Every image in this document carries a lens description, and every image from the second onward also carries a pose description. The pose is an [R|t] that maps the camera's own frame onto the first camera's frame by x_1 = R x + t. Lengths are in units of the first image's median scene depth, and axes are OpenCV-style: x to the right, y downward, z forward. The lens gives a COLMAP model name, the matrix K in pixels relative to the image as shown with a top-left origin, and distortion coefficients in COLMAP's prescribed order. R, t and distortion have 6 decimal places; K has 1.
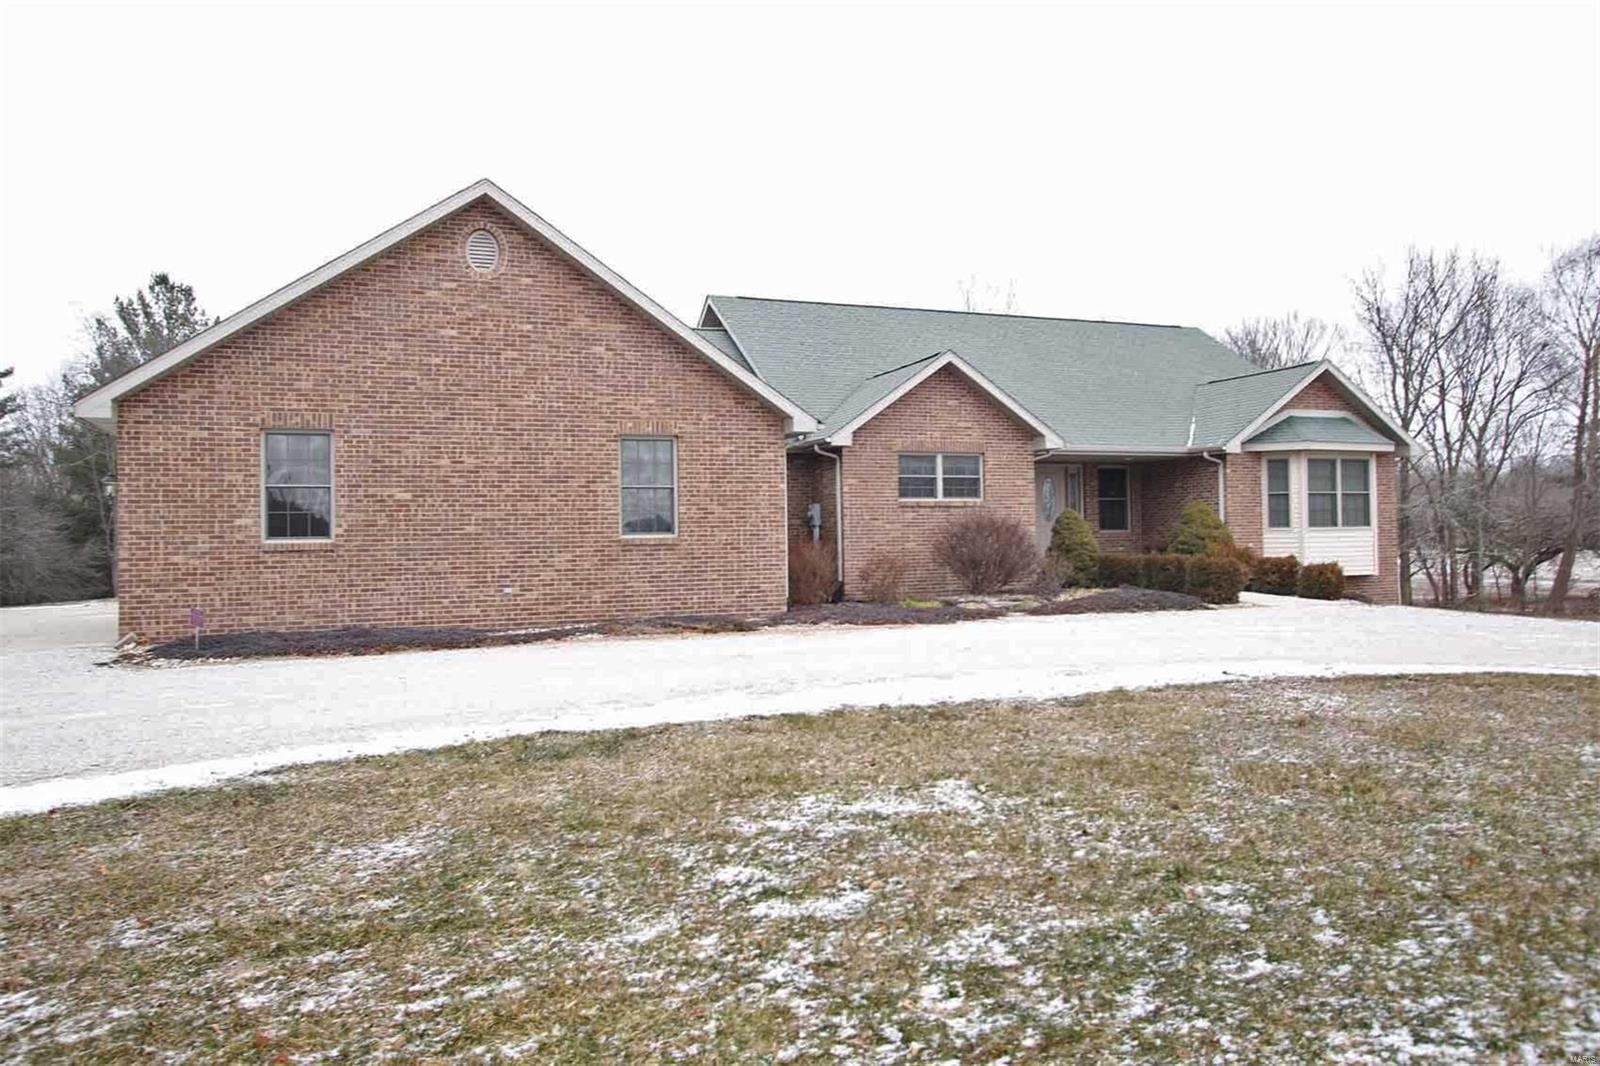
lens RADIAL K [[1076.4, 0, 793.1], [0, 1076.4, 518.2], [0, 0, 1]] dist [-0.002710, 0.000979]
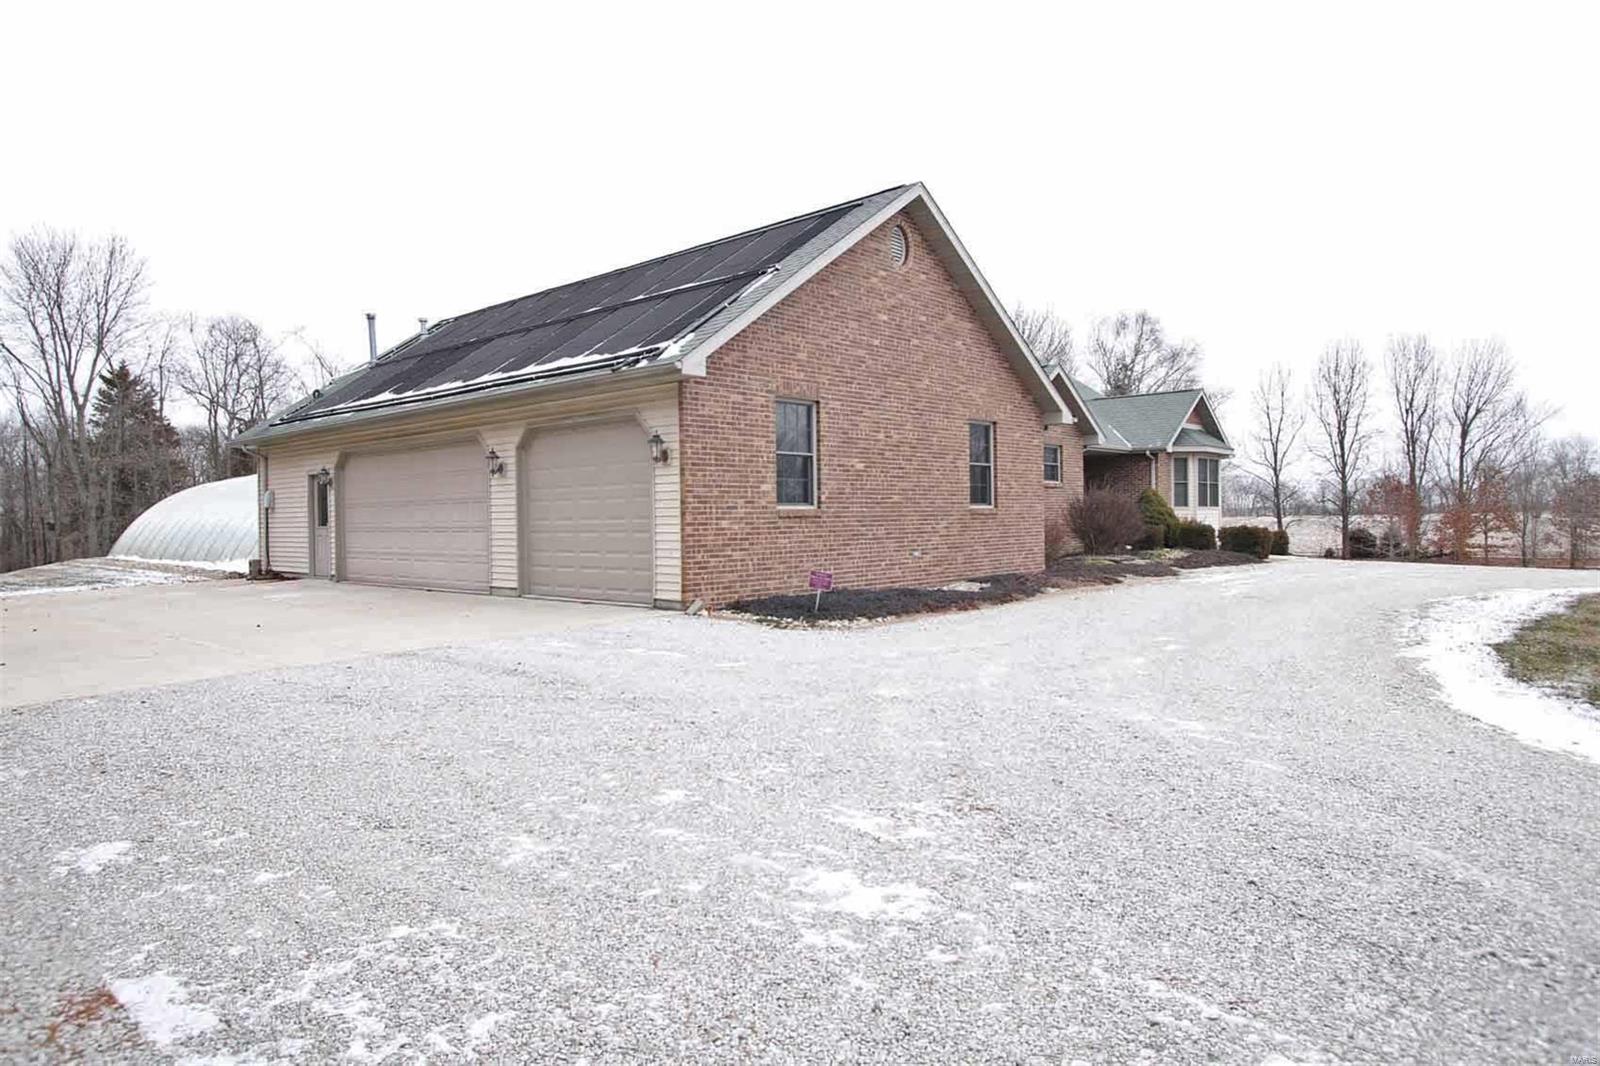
lens RADIAL K [[965.2, 0, 803.2], [0, 965.2, 519.9], [0, 0, 1]] dist [-0.032806, -0.000092]
pose [[0.887709, 0.002824, 0.460396, -0.677901], [-0.011267, 0.999815, 0.015591, 0.014574], [-0.460267, -0.019028, 0.887577, 0.135911]]
